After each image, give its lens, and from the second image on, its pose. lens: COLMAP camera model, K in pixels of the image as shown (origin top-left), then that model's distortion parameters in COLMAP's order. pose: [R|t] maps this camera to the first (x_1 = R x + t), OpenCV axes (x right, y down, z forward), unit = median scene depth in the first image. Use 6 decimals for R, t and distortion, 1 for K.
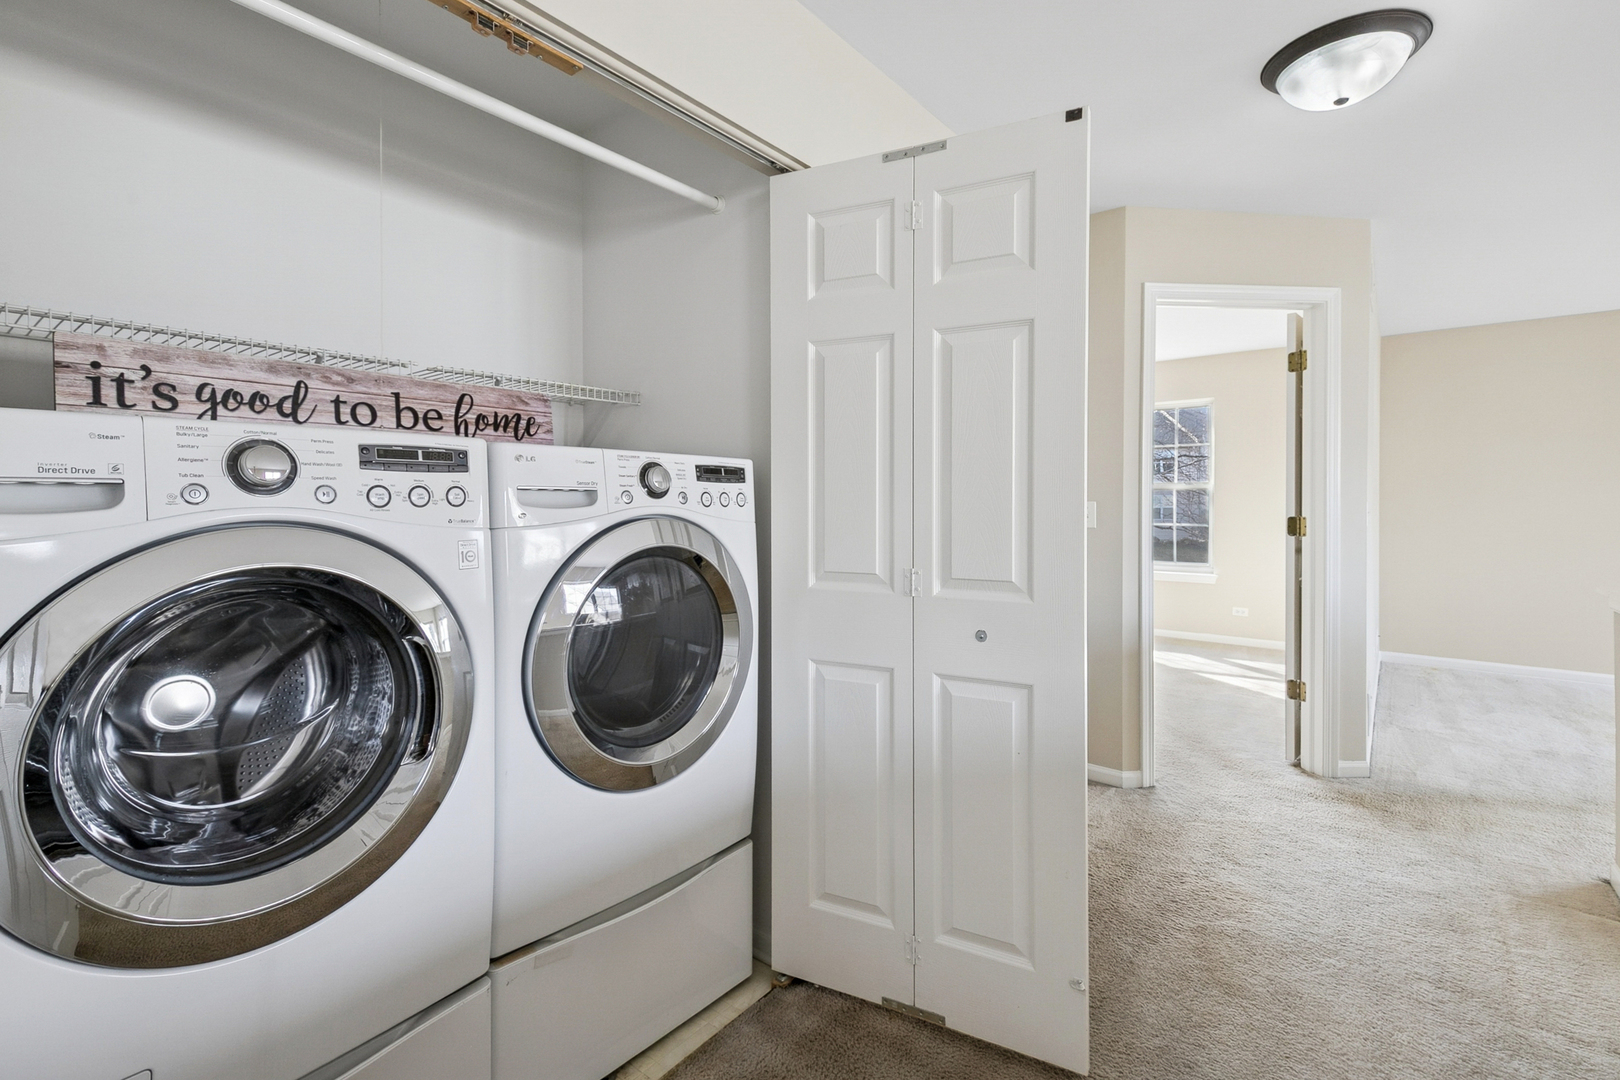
lens RADIAL K [[738.0, 0, 810.3], [0, 738.0, 500.5], [0, 0, 1]] dist [0.019075, 0.000472]
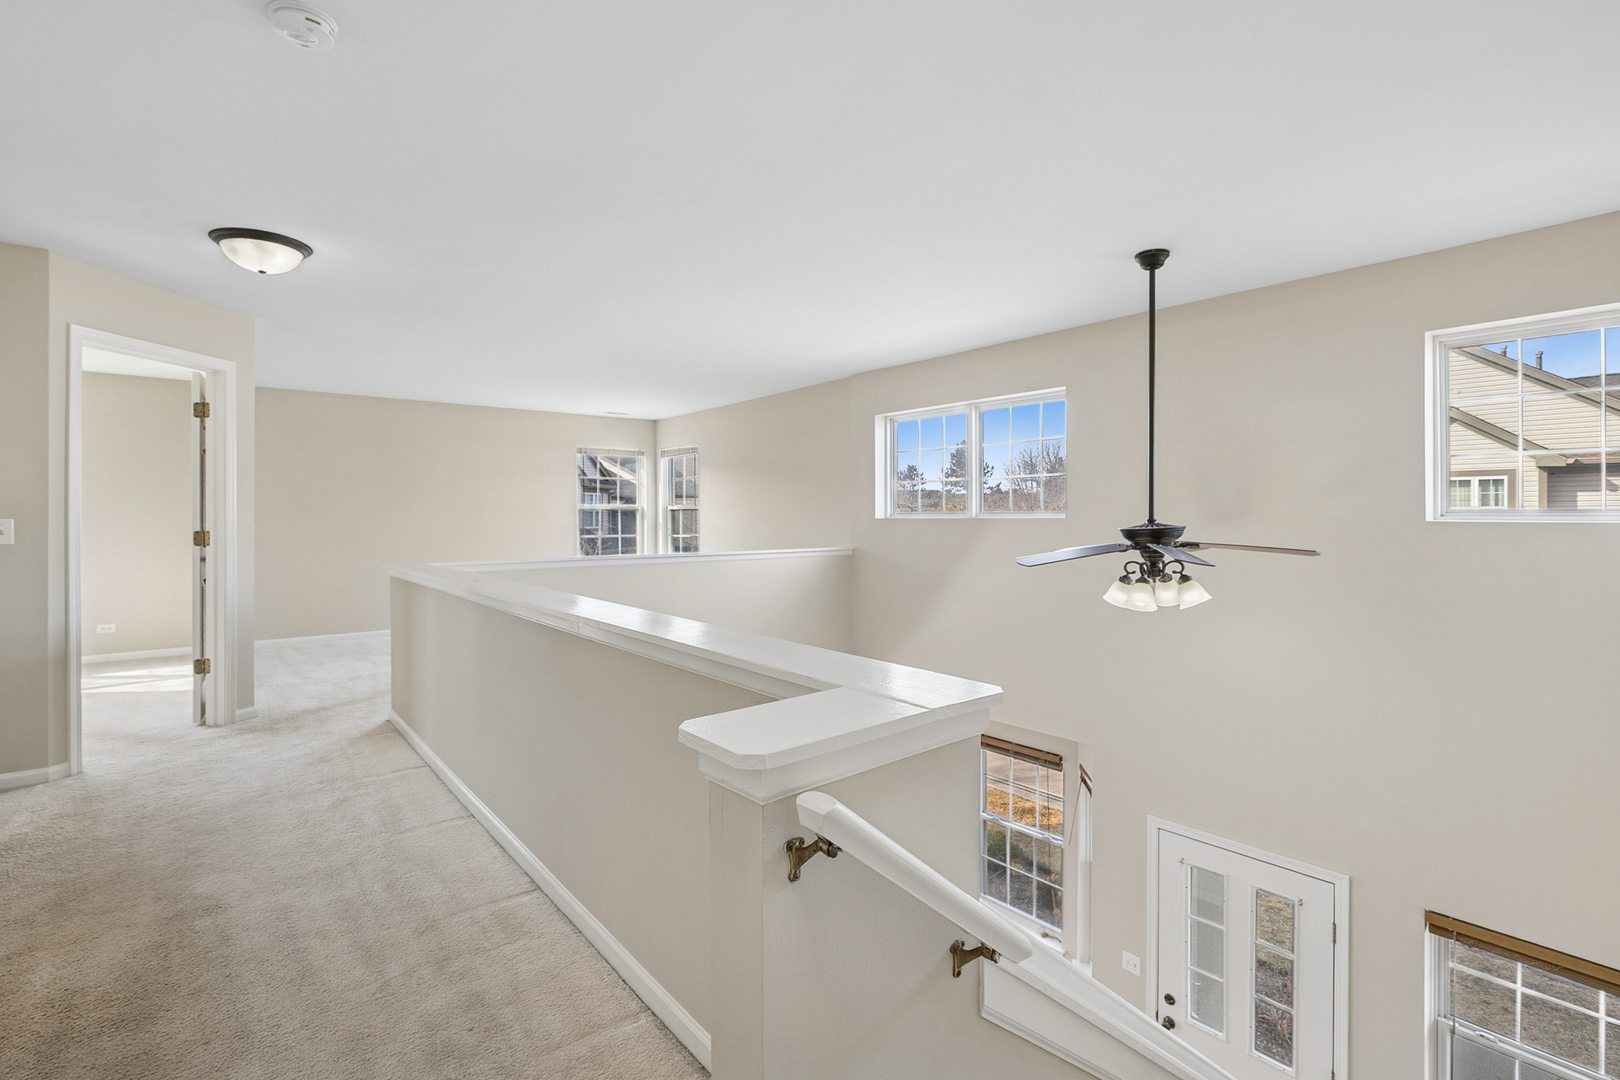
lens RADIAL K [[737.1, 0, 819.2], [0, 737.1, 531.9], [0, 0, 1]] dist [-0.012702, 0.001072]
pose [[0.209861, -0.016064, 0.977599, -0.380289], [0.001129, 0.999868, 0.016187, 0.004615], [-0.977731, -0.002294, 0.209851, -0.328466]]
